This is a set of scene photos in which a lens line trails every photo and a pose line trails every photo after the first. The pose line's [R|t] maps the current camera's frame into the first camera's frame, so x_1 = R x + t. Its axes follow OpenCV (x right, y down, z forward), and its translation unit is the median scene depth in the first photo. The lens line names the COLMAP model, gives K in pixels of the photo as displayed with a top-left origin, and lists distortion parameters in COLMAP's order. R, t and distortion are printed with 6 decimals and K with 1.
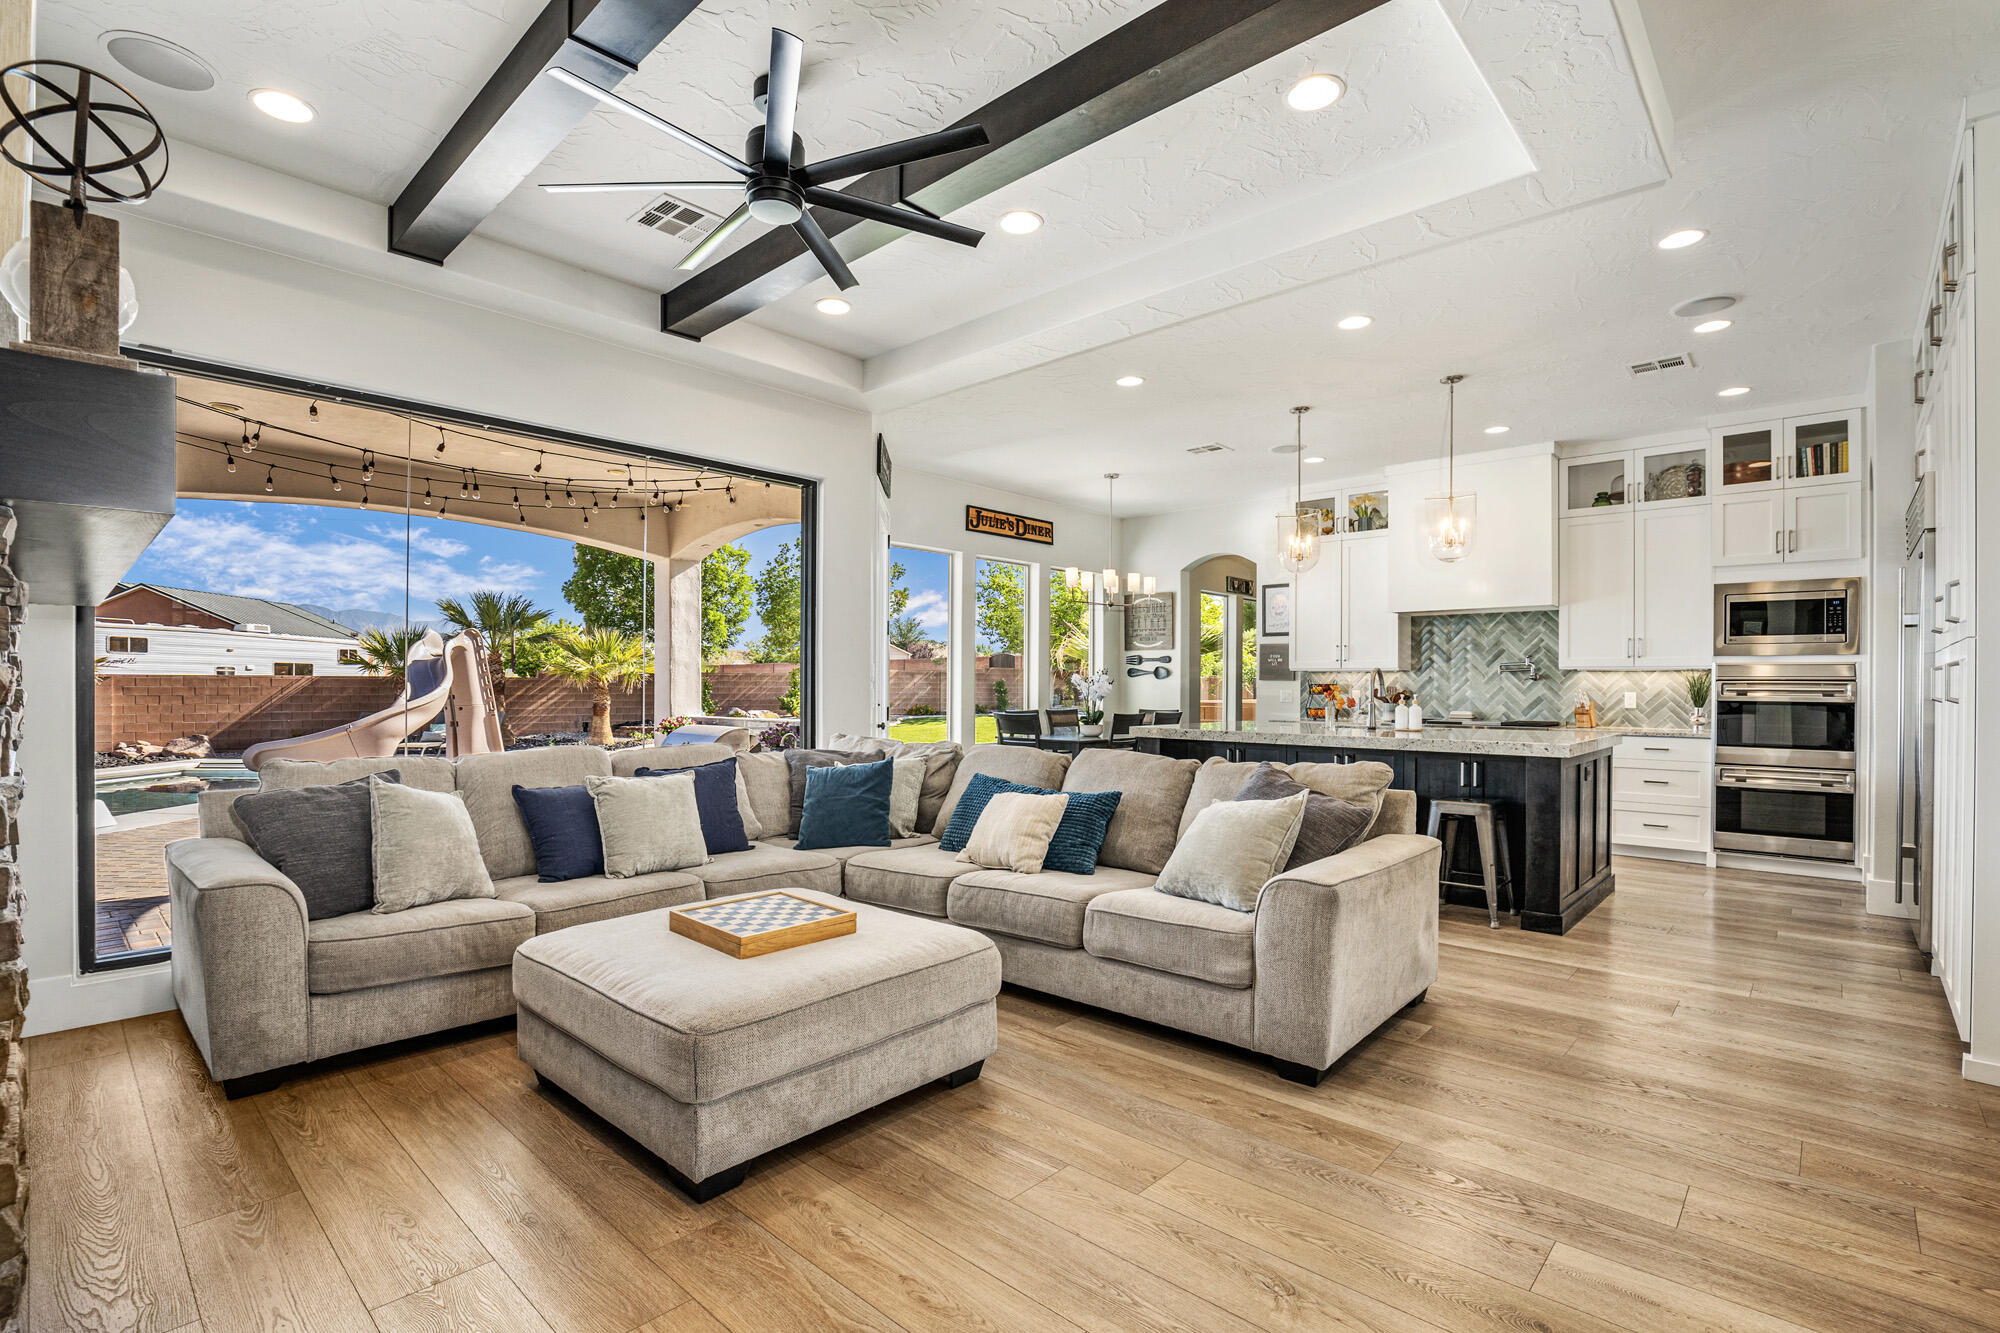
lens RADIAL K [[932.3, 0, 985.0], [0, 932.3, 681.6], [0, 0, 1]] dist [-0.025679, -0.000242]
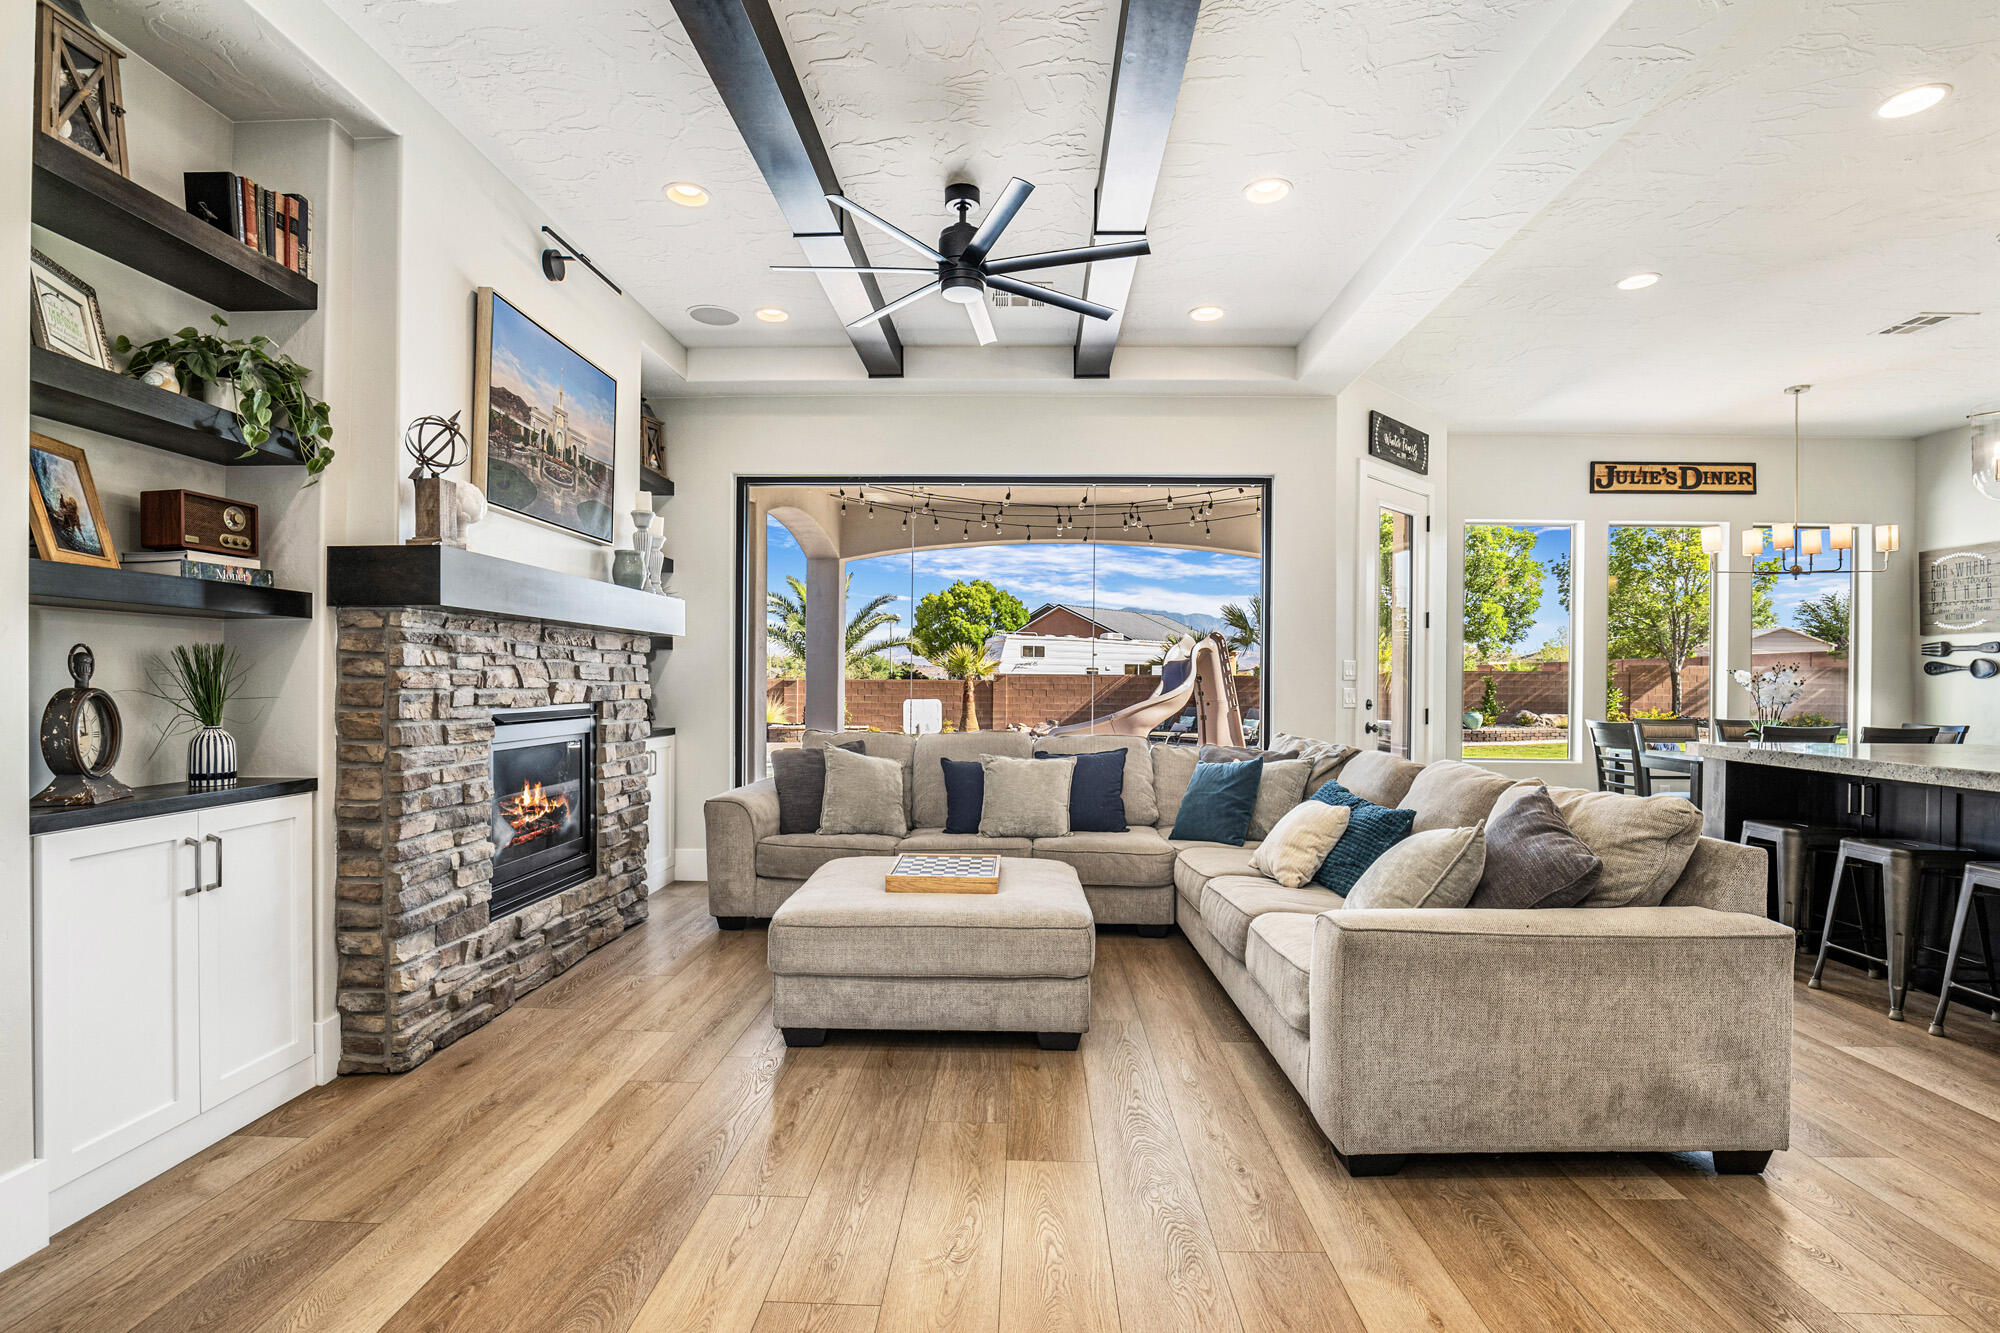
lens RADIAL K [[963.6, 0, 1001.7], [0, 963.6, 679.9], [0, 0, 1]] dist [-0.014299, -0.000808]
pose [[0.665090, 0.002715, -0.746758, 0.260287], [-0.002938, 0.999995, 0.001019, -0.000074], [0.746757, 0.001516, 0.665095, 0.068052]]
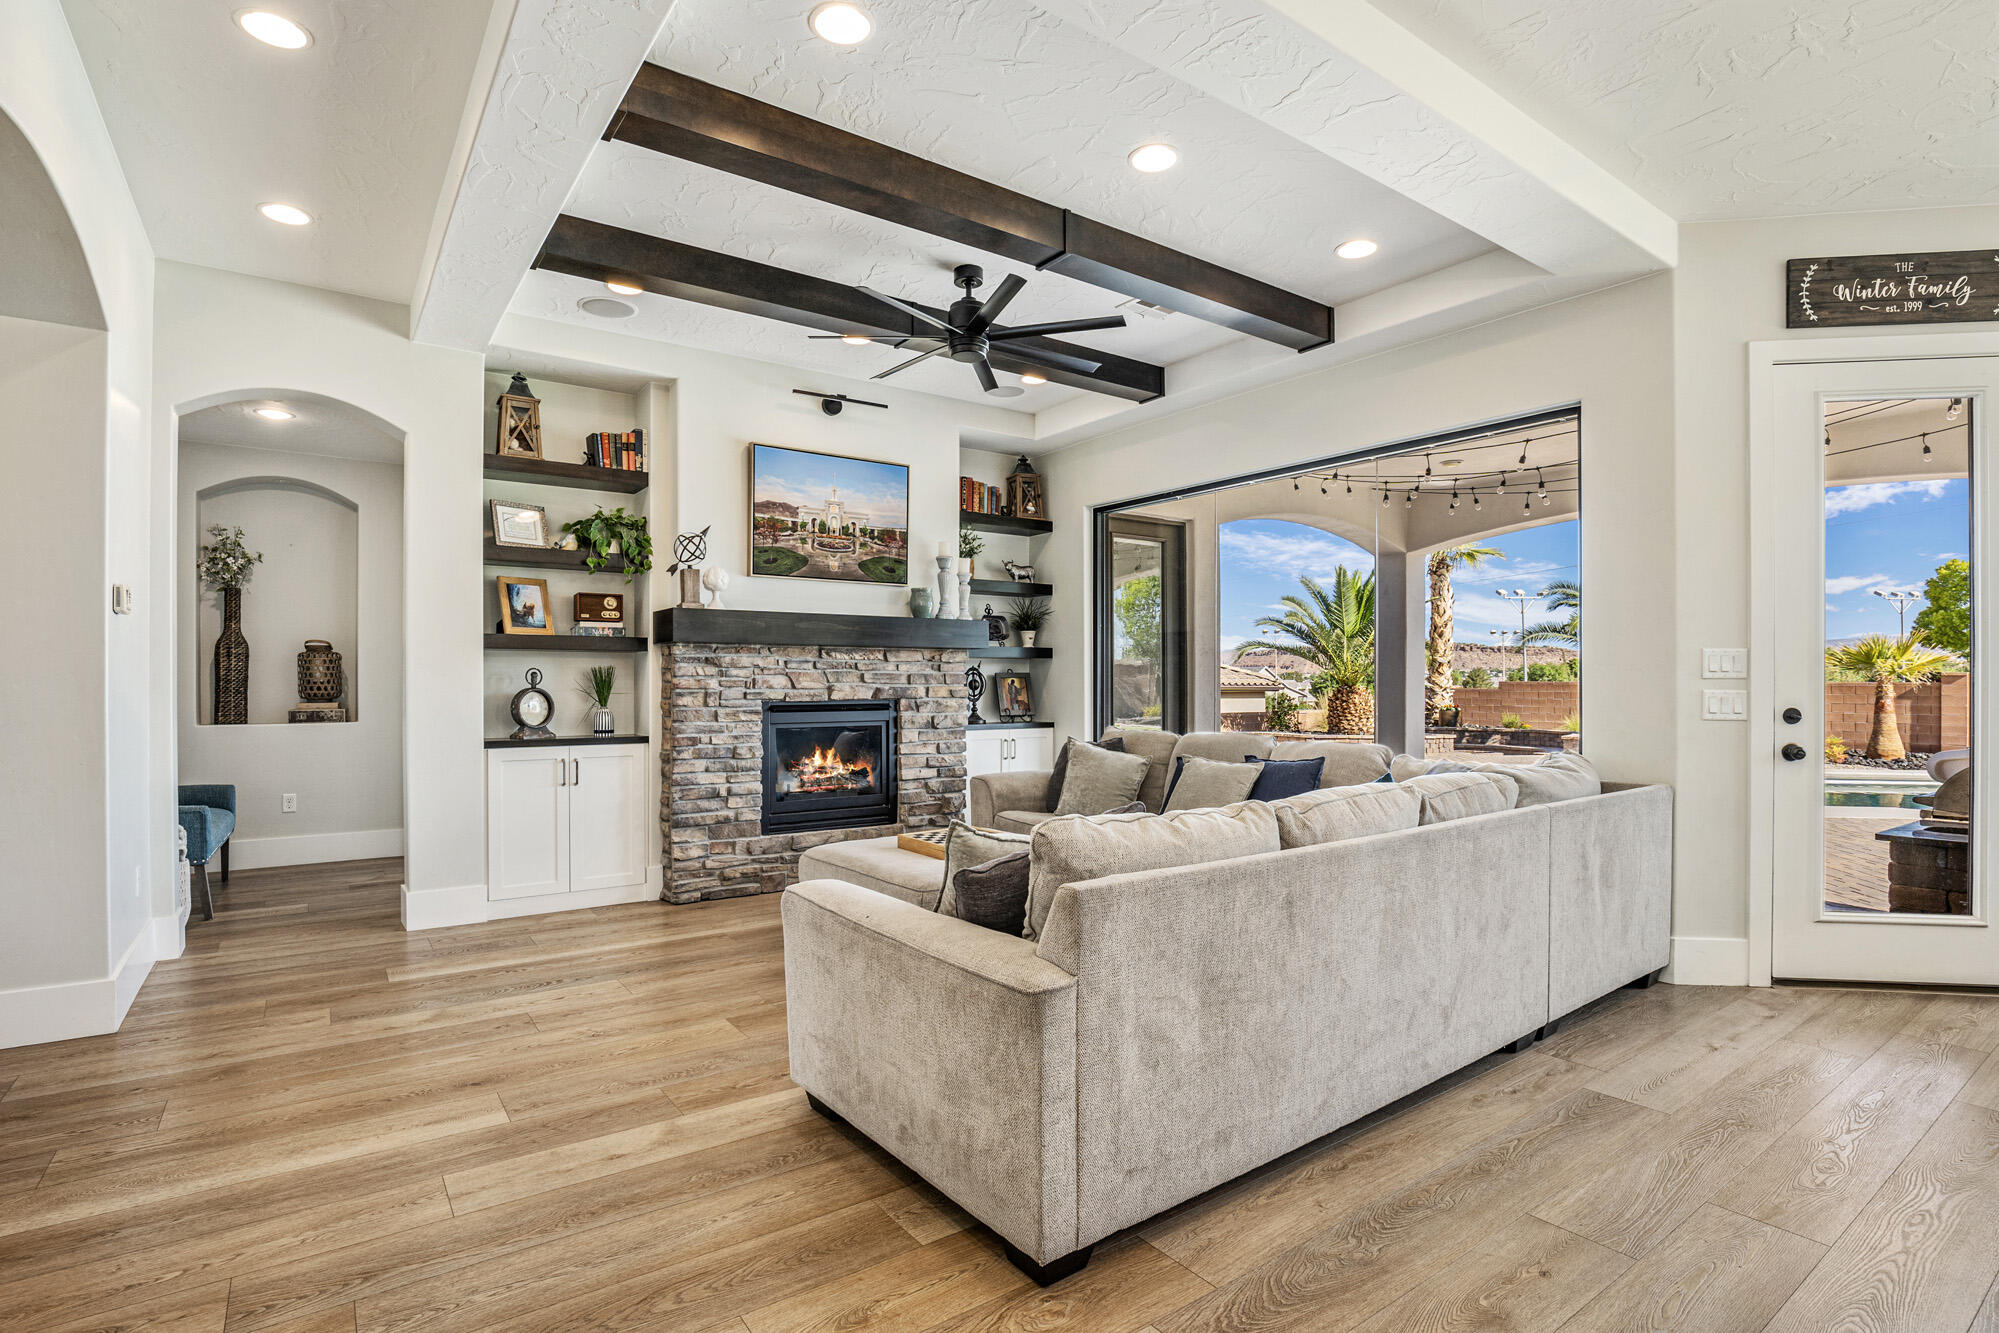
lens RADIAL K [[979.8, 0, 995.6], [0, 979.8, 675.8], [0, 0, 1]] dist [-0.028745, 0.000151]
pose [[-0.200465, -0.007871, -0.979669, 0.431076], [0.002976, 0.999958, -0.008642, 0.002023], [0.979696, -0.004648, -0.200433, 0.460172]]
